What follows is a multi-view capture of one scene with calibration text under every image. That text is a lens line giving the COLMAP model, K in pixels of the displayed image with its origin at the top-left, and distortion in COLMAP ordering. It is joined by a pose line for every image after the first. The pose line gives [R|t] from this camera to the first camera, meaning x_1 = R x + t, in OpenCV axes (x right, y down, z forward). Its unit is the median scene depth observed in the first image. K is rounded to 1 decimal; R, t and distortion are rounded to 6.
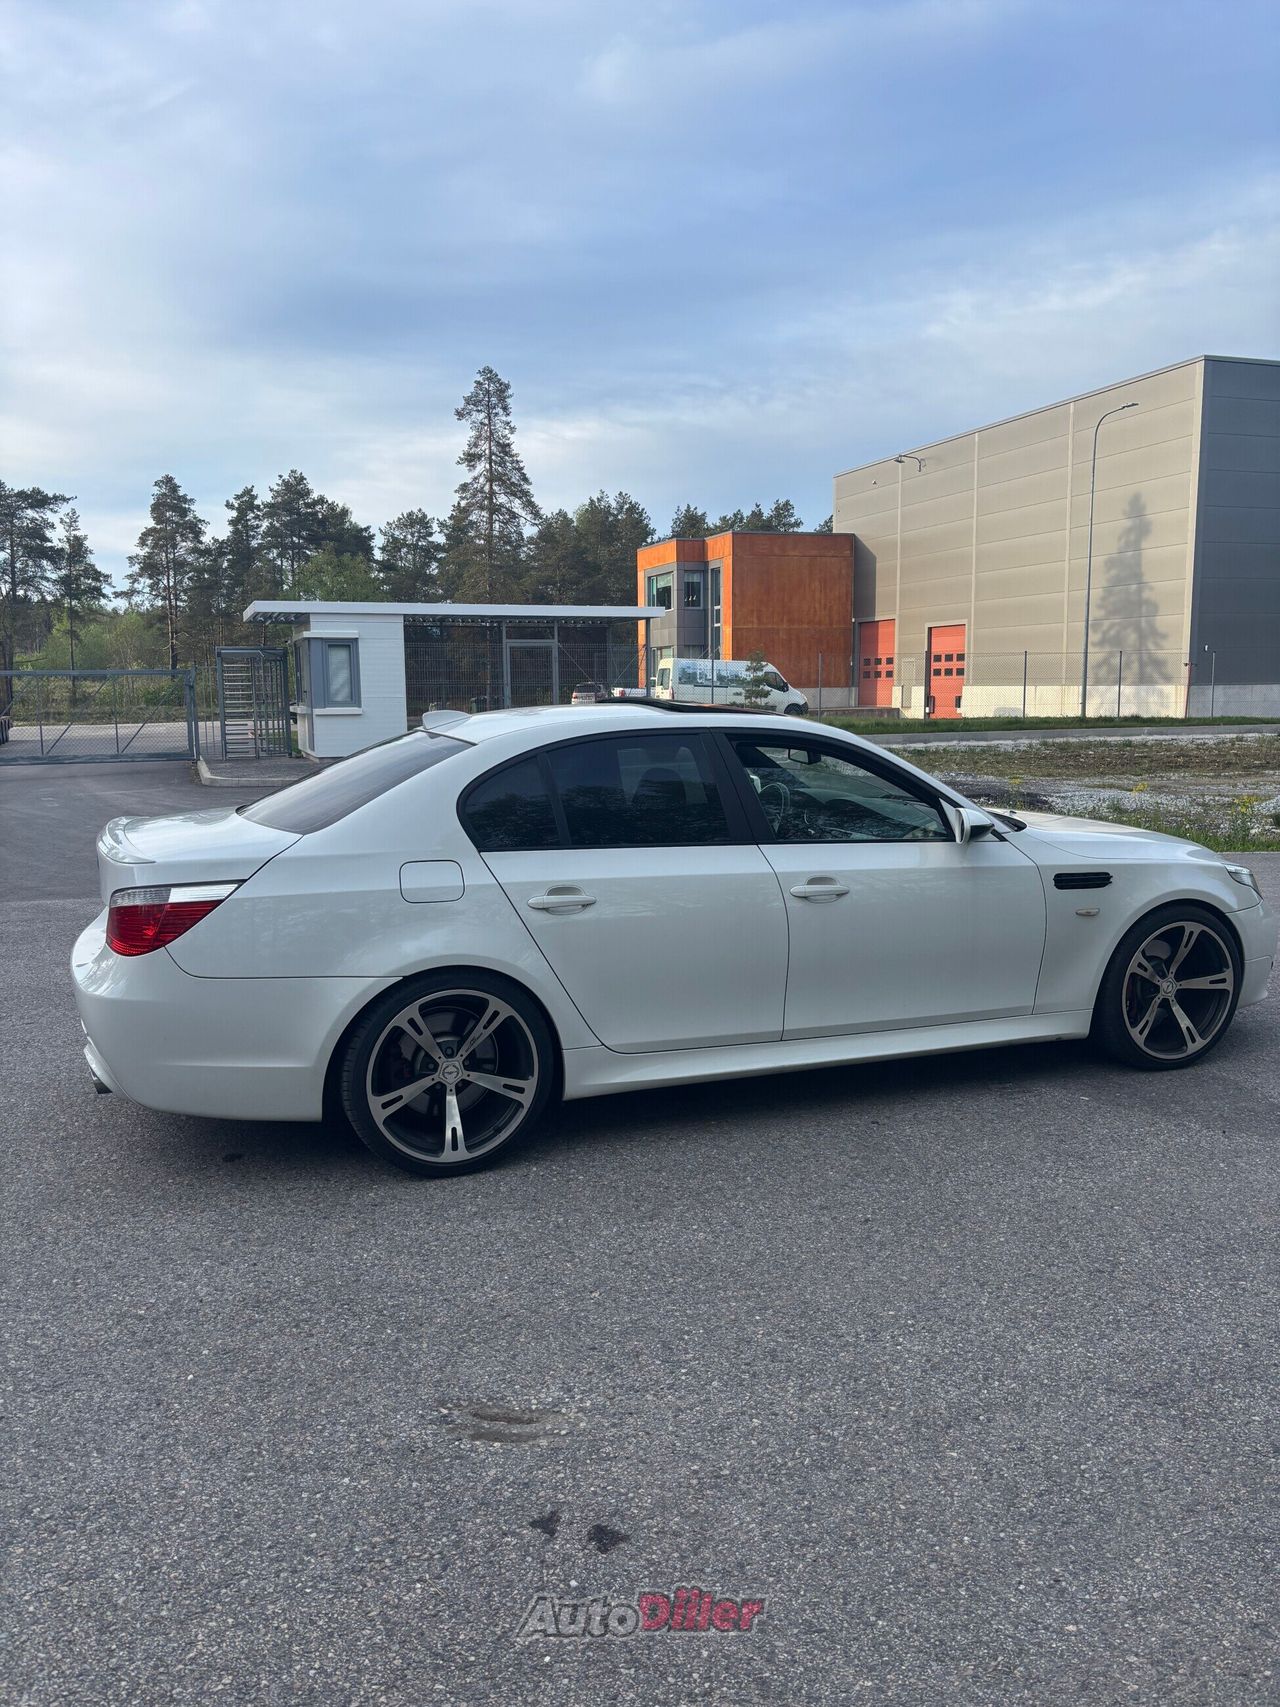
lens RADIAL K [[1299.8, 0, 640.0], [0, 1299.8, 853.5], [0, 0, 1]] dist [0.052365, -0.059410]
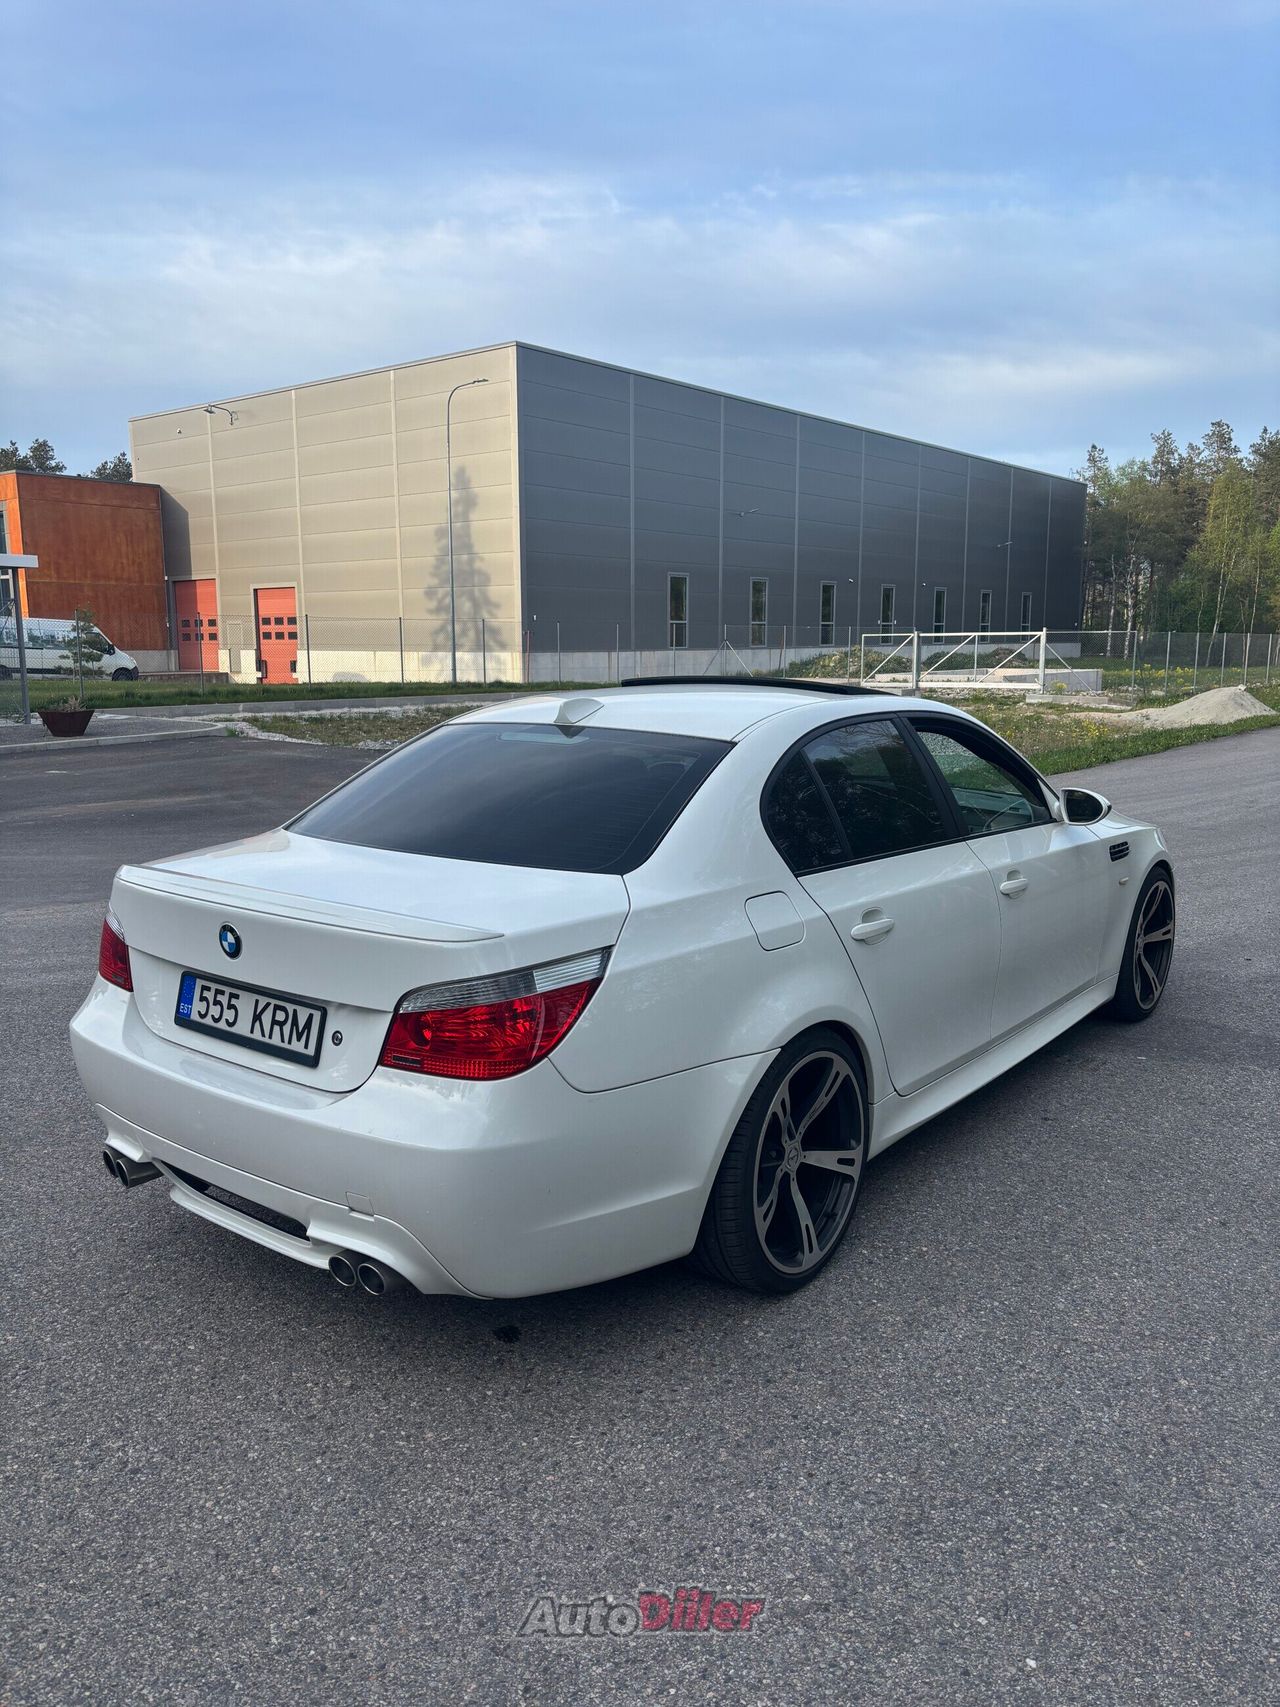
lens RADIAL K [[1291.3, 0, 640.0], [0, 1291.3, 853.5], [0, 0, 1]] dist [0.060594, -0.072347]
pose [[0.850927, -0.078635, 0.519364, -0.061346], [0.063703, 0.996882, 0.046563, -0.005907], [-0.521406, -0.006537, 0.853283, 0.036771]]
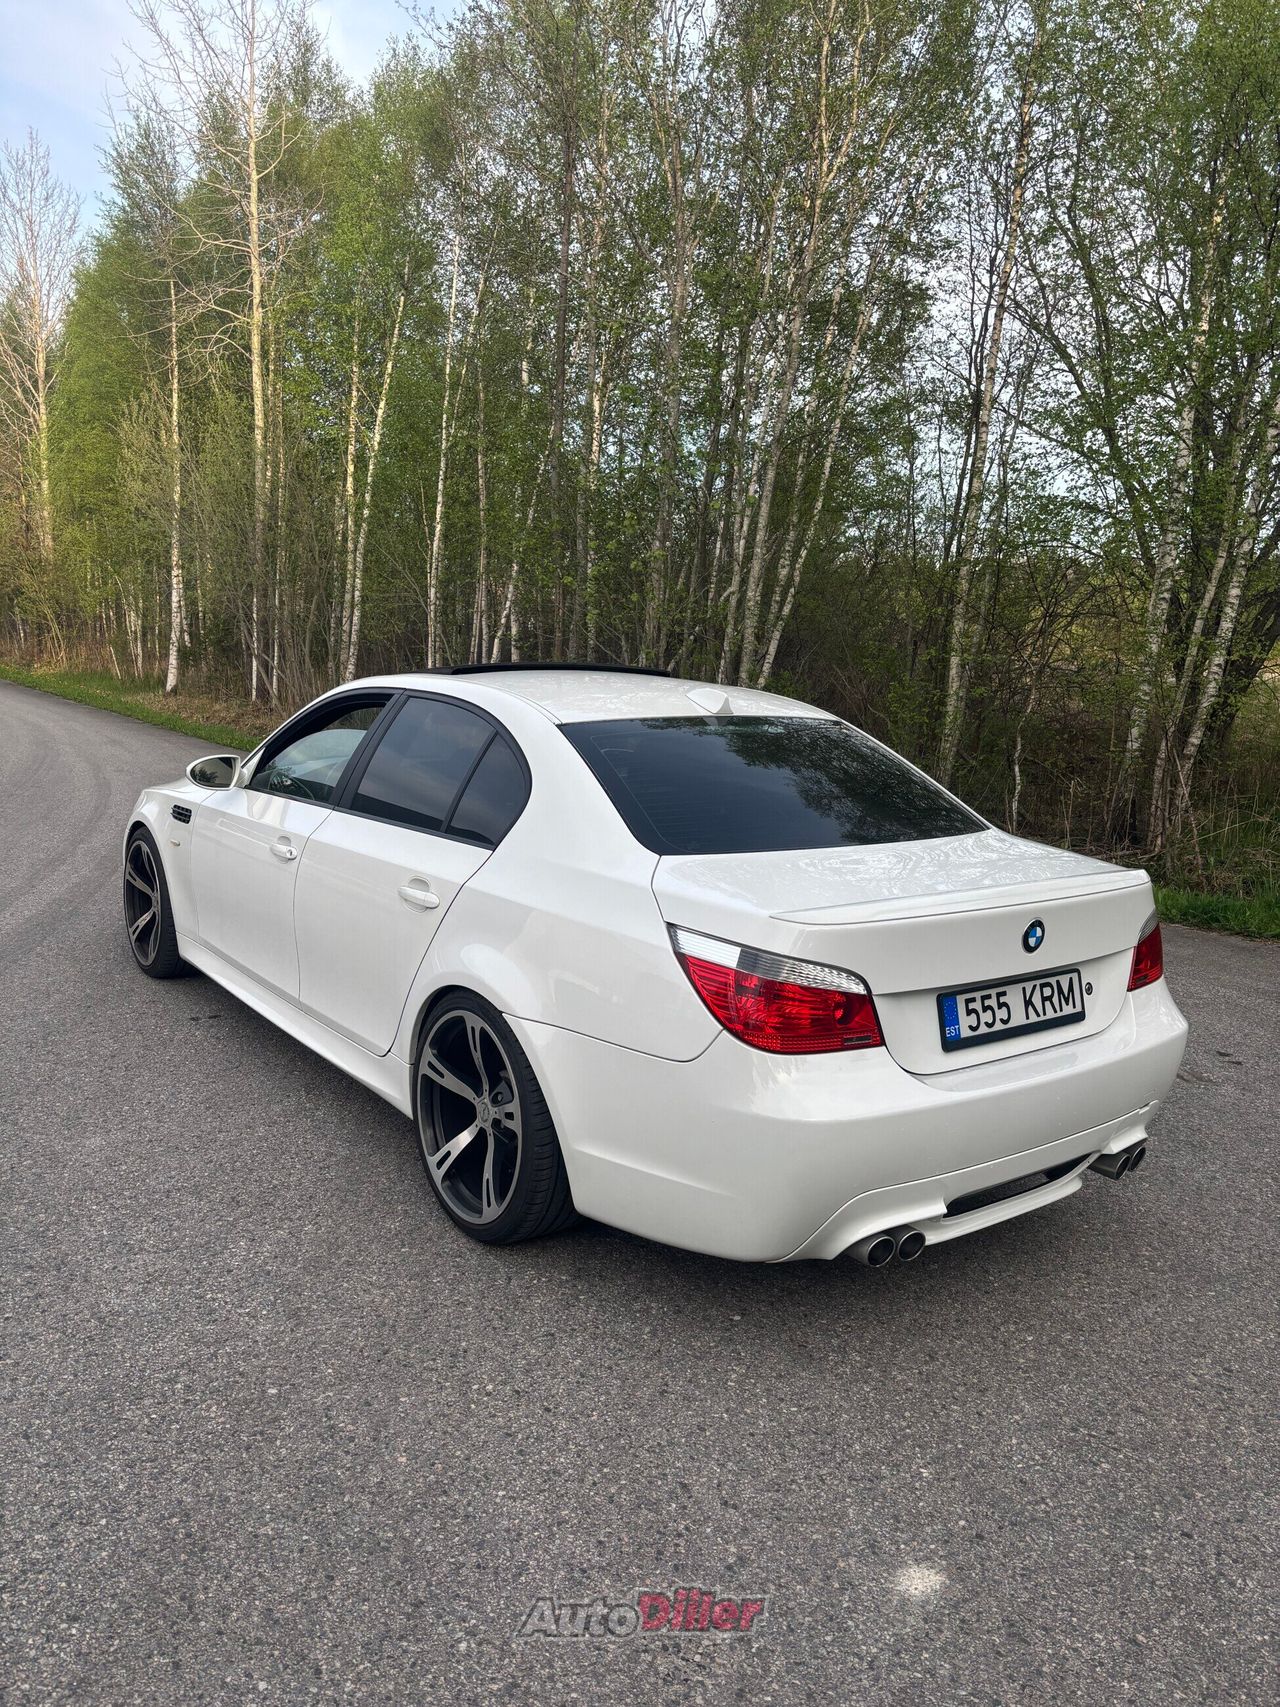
lens RADIAL K [[1291.3, 0, 640.0], [0, 1291.3, 853.5], [0, 0, 1]] dist [0.060594, -0.072347]
pose [[-0.276005, -0.167108, 0.946518, -0.105720], [0.083794, 0.976837, 0.196895, -0.019905], [-0.957497, 0.133656, -0.255610, 0.145658]]
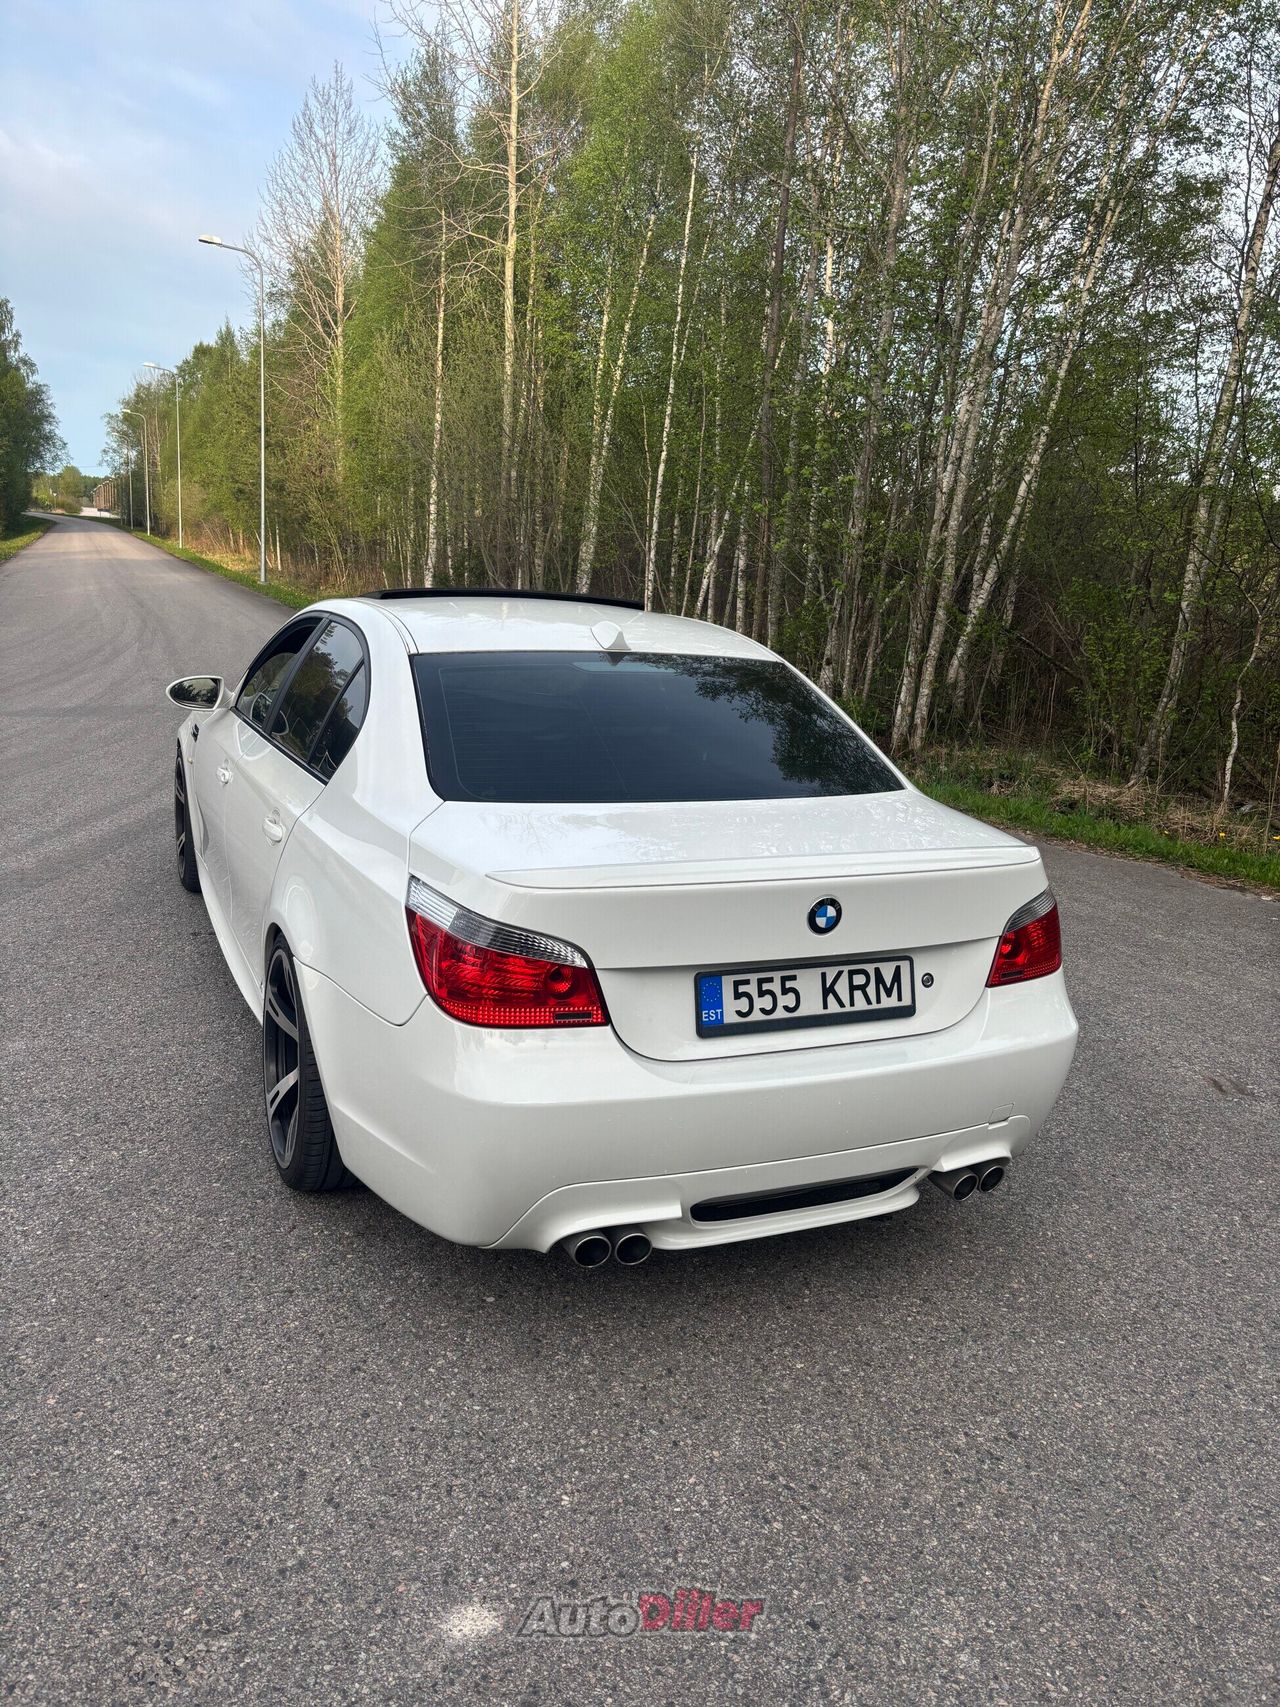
lens RADIAL K [[1297.5, 0, 640.0], [0, 1297.5, 853.5], [0, 0, 1]] dist [0.080855, -0.098057]
pose [[-0.061096, -0.223400, 0.972810, -0.104362], [0.071304, 0.971164, 0.227500, -0.017290], [-0.995582, 0.083264, -0.043405, 0.118388]]
